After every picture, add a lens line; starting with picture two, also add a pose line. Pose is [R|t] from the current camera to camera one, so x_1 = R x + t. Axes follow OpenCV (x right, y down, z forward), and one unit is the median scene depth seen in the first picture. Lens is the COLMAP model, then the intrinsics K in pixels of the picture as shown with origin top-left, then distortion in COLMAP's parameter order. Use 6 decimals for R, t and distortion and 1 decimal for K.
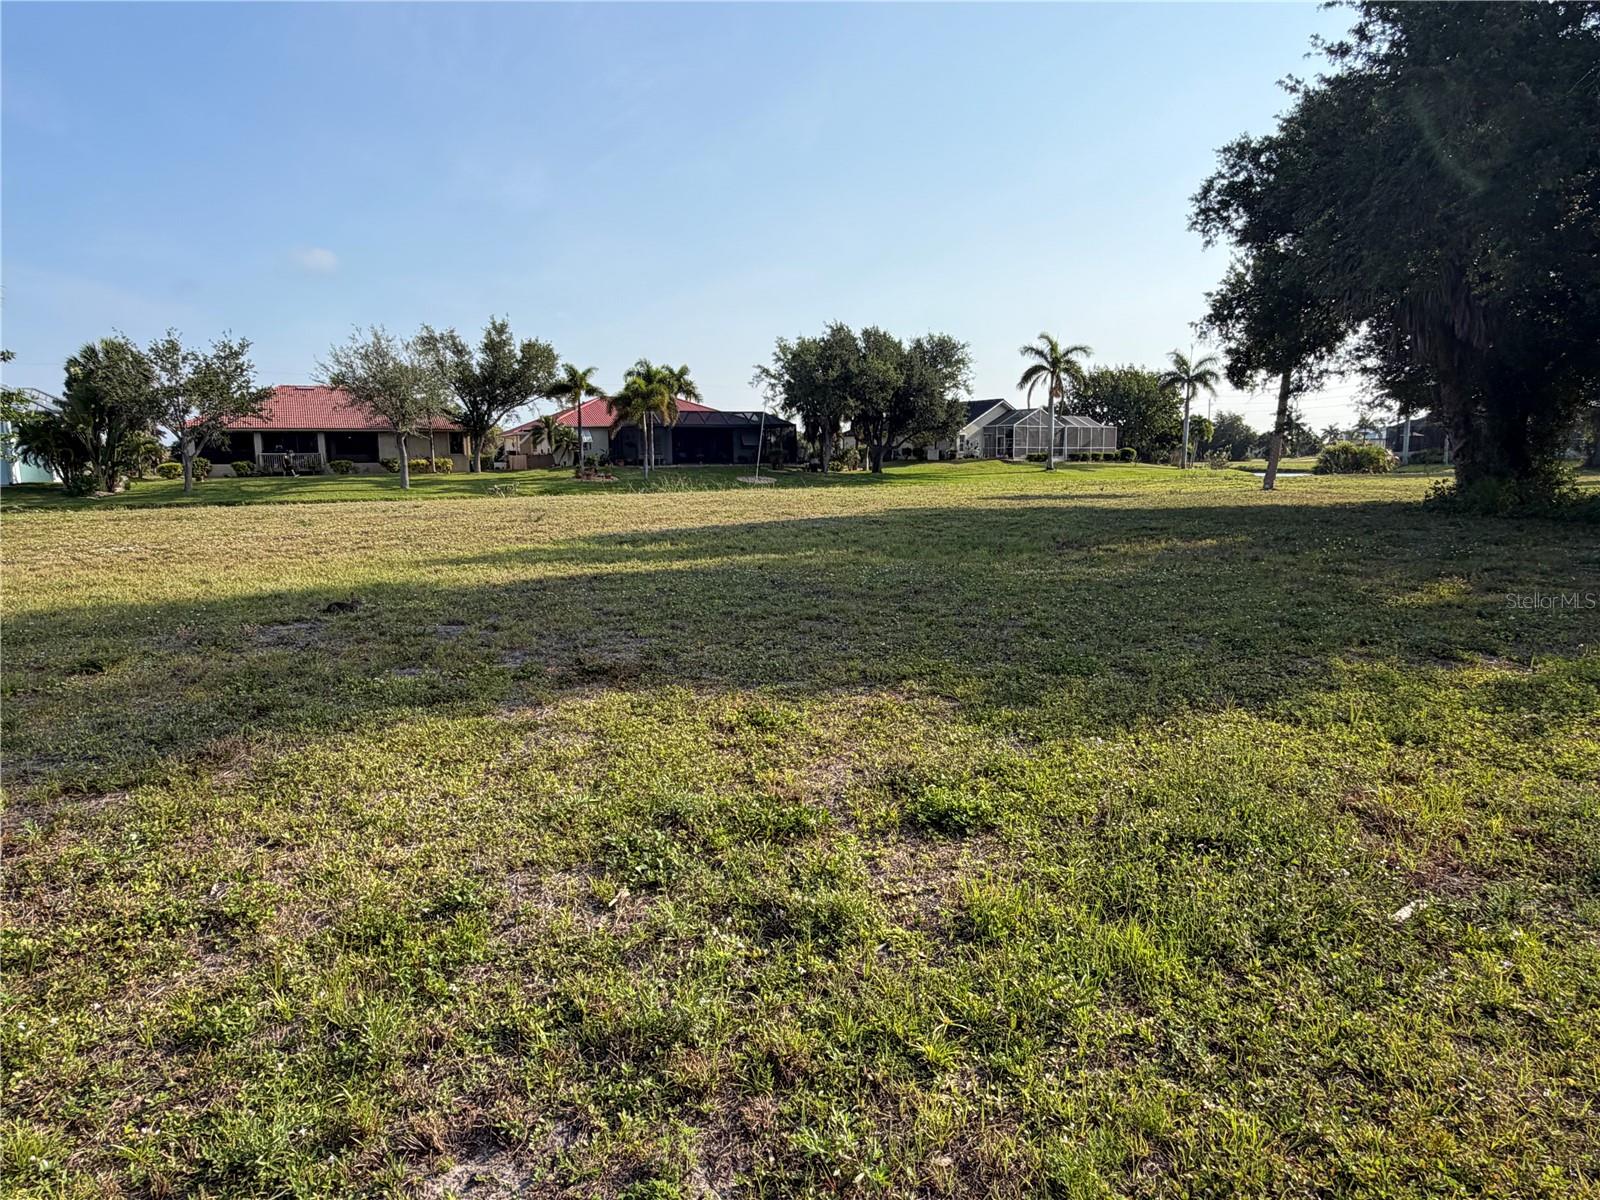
lens RADIAL K [[993.0, 0, 804.1], [0, 993.0, 597.2], [0, 0, 1]] dist [-0.005317, 0.000082]
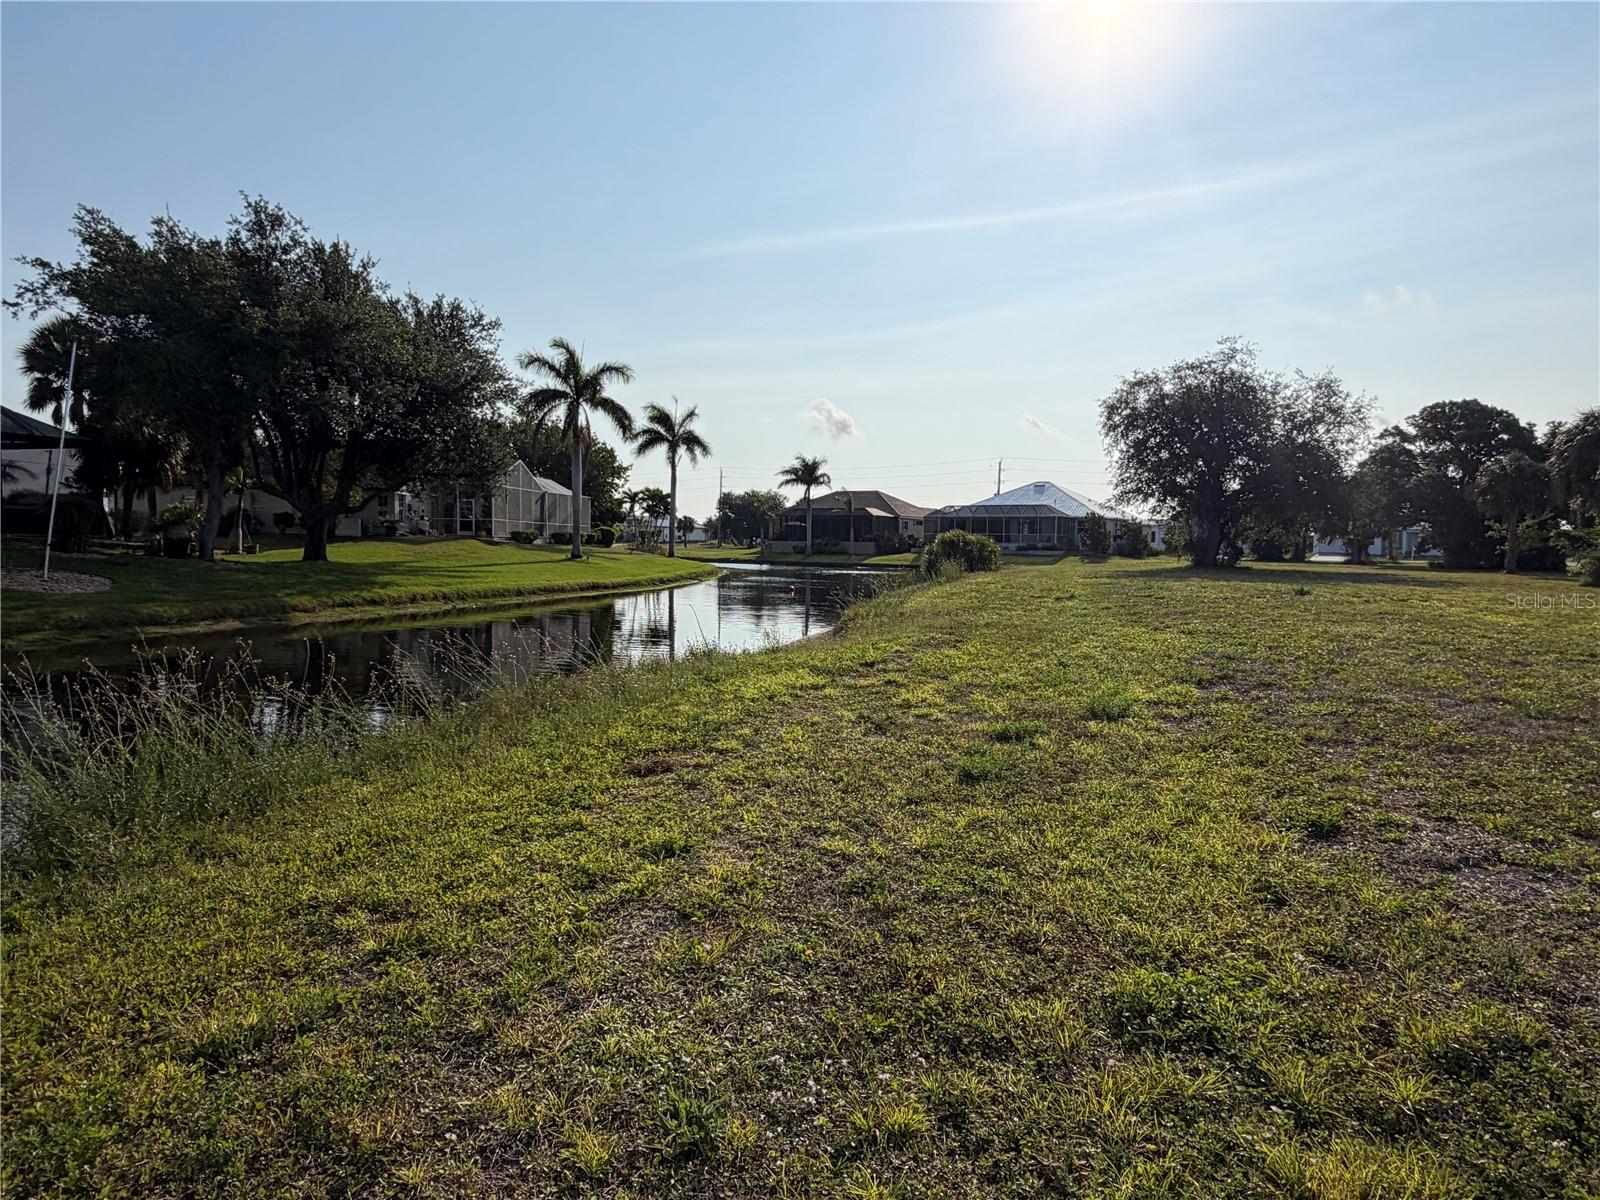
lens RADIAL K [[993.0, 0, 797.9], [0, 993.0, 603.8], [0, 0, 1]] dist [-0.005317, 0.000082]
pose [[0.724882, -0.015561, 0.688697, -0.095915], [0.066739, 0.996628, -0.047727, -0.076081], [-0.685632, 0.080559, 0.723477, 0.572214]]
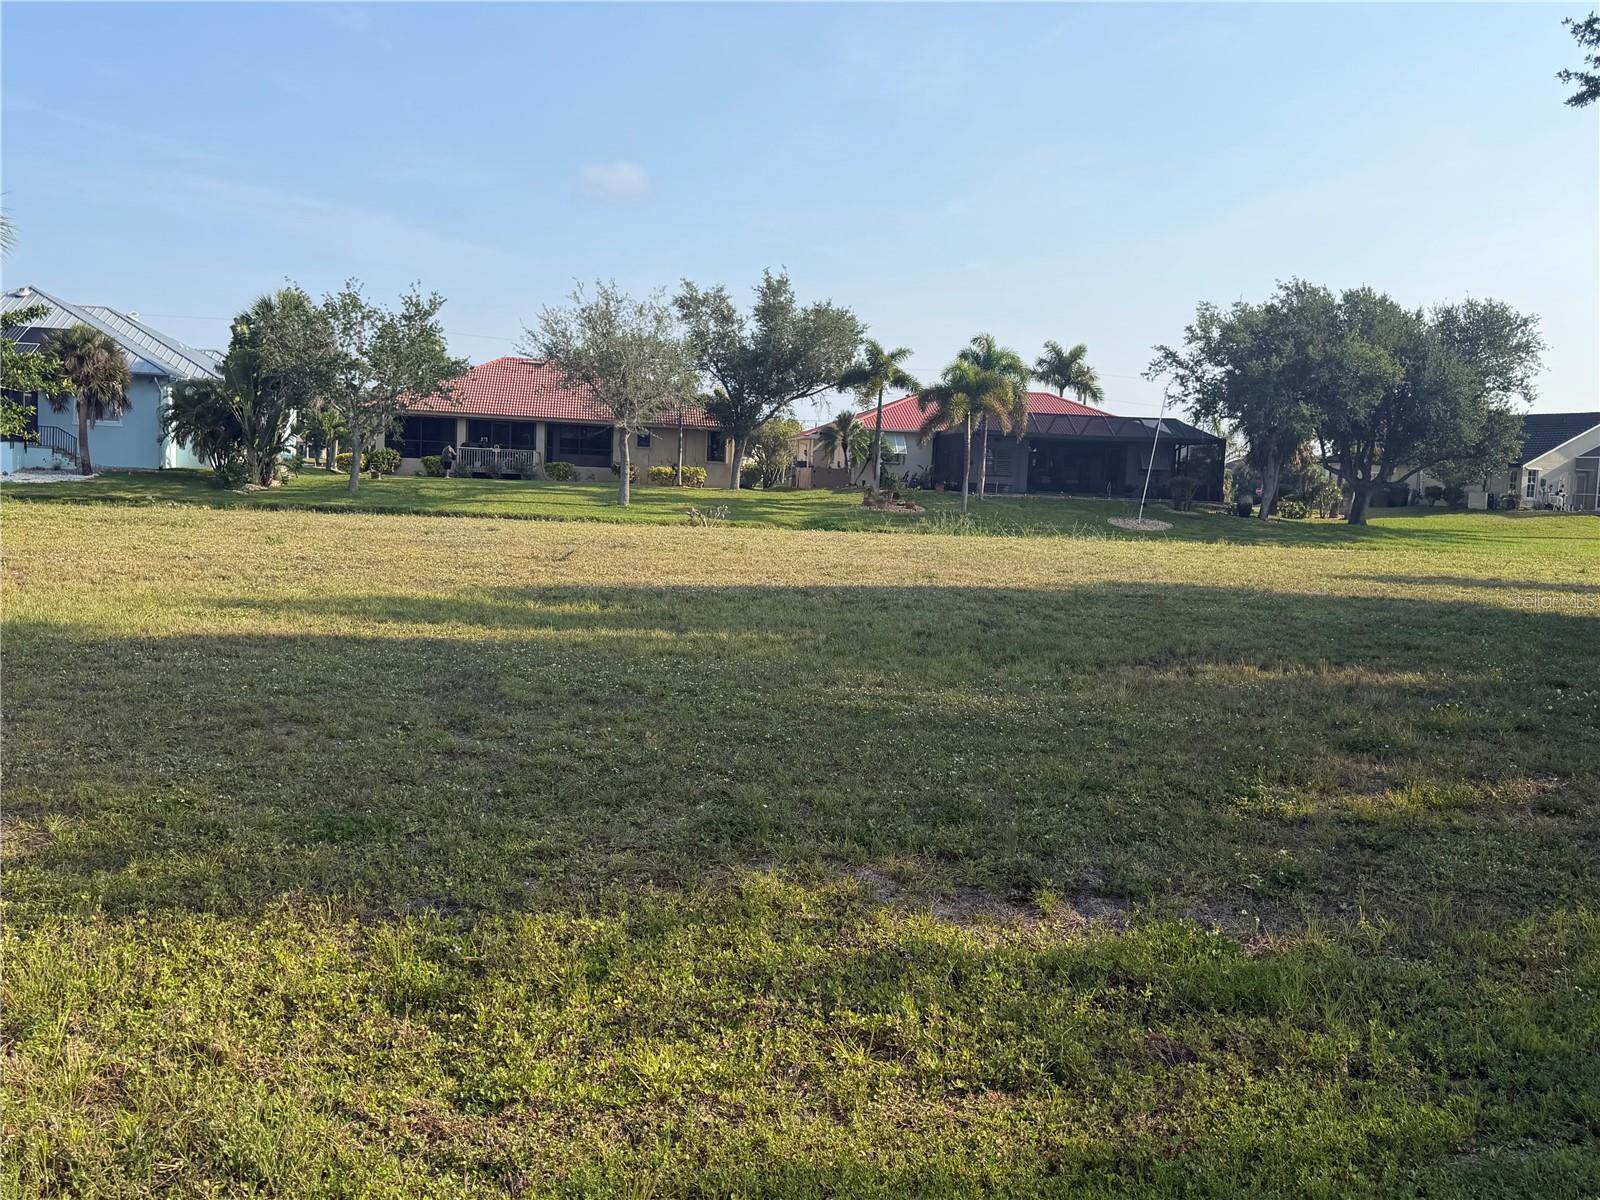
lens RADIAL K [[1507.0, 0, 800.7], [0, 1507.0, 597.7], [0, 0, 1]] dist [0.082902, 0.000000]
pose [[0.944309, 0.078223, -0.319627, 0.061512], [-0.098002, 0.994111, -0.046247, -0.004604], [0.314127, 0.074995, 0.946414, 0.011434]]
